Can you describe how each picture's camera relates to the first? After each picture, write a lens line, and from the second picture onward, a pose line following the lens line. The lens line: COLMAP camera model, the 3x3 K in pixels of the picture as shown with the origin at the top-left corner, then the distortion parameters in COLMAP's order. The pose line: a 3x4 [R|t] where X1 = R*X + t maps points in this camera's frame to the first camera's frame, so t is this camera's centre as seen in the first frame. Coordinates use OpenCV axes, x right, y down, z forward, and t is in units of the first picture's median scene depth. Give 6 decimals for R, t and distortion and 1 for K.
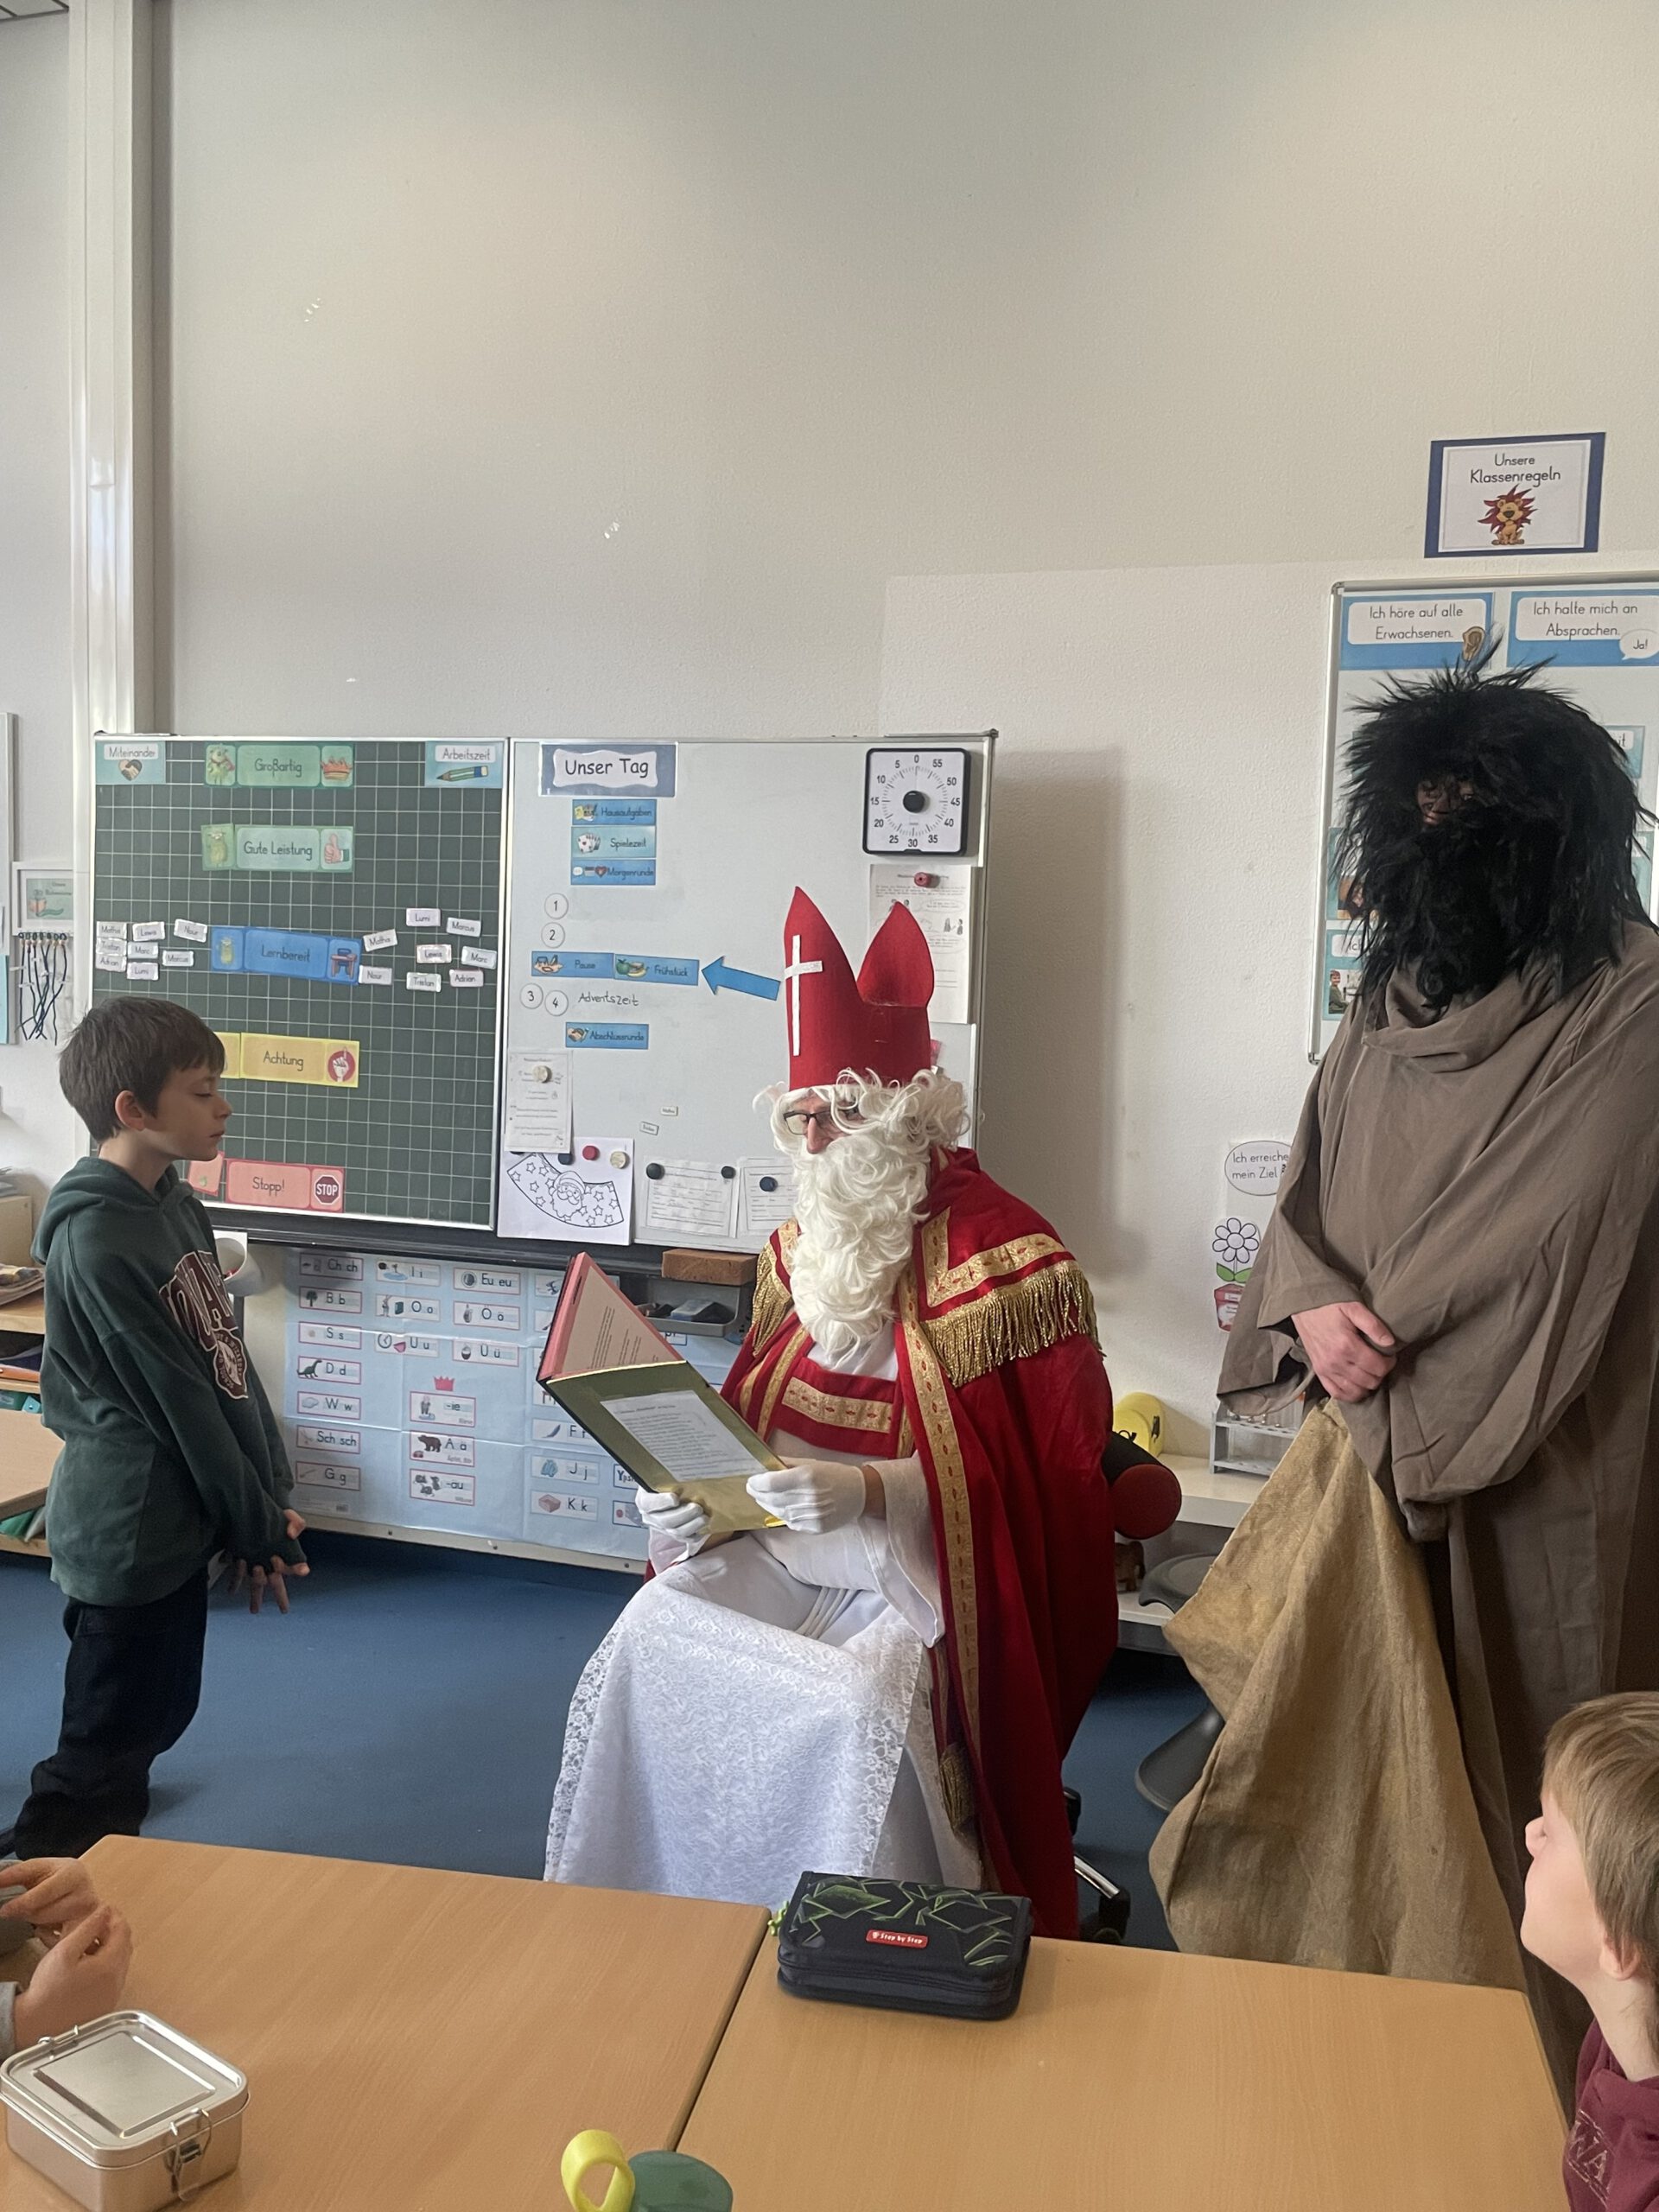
lens RADIAL K [[1994.7, 0, 829.5], [0, 1994.7, 1106.0], [0, 0, 1]] dist [0.173531, -0.311453]
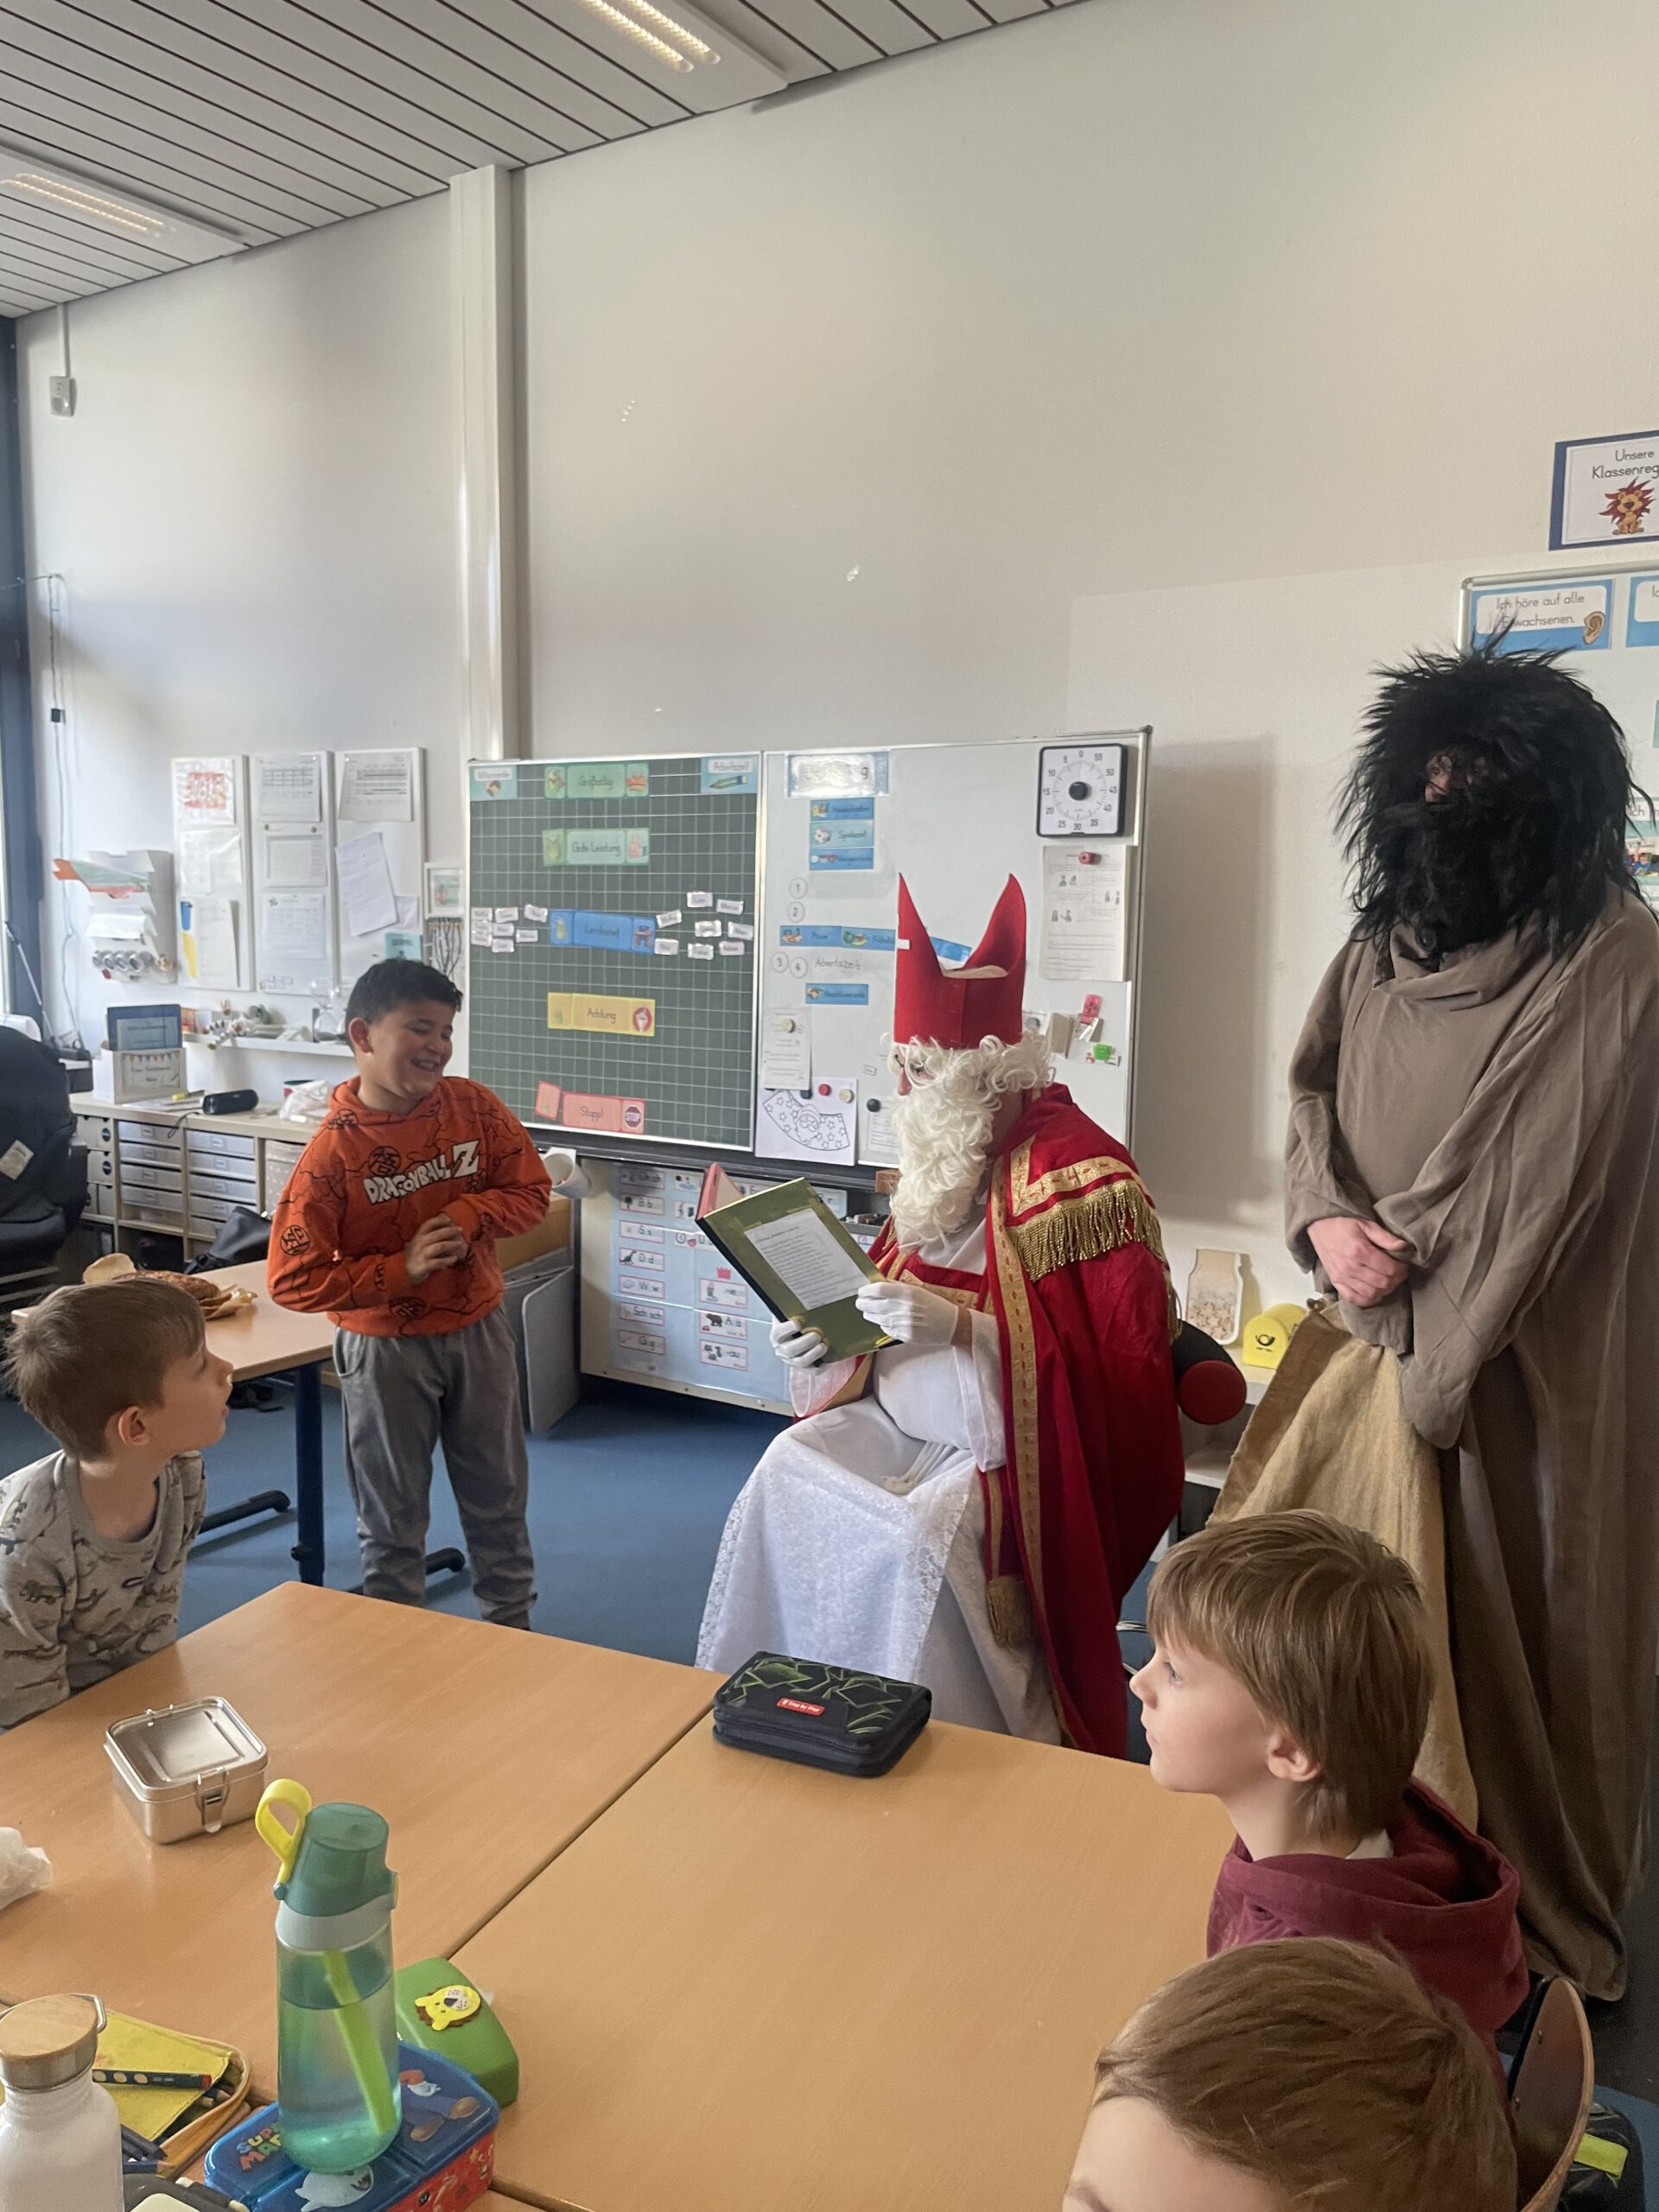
lens RADIAL K [[1680.1, 0, 829.5], [0, 1680.1, 1106.0], [0, 0, 1]] dist [0.159353, -0.200429]
pose [[0.973227, 0.010959, -0.229584, 0.118798], [-0.004742, 0.999607, 0.027613, 0.005018], [0.229796, -0.025785, 0.972897, -0.002099]]
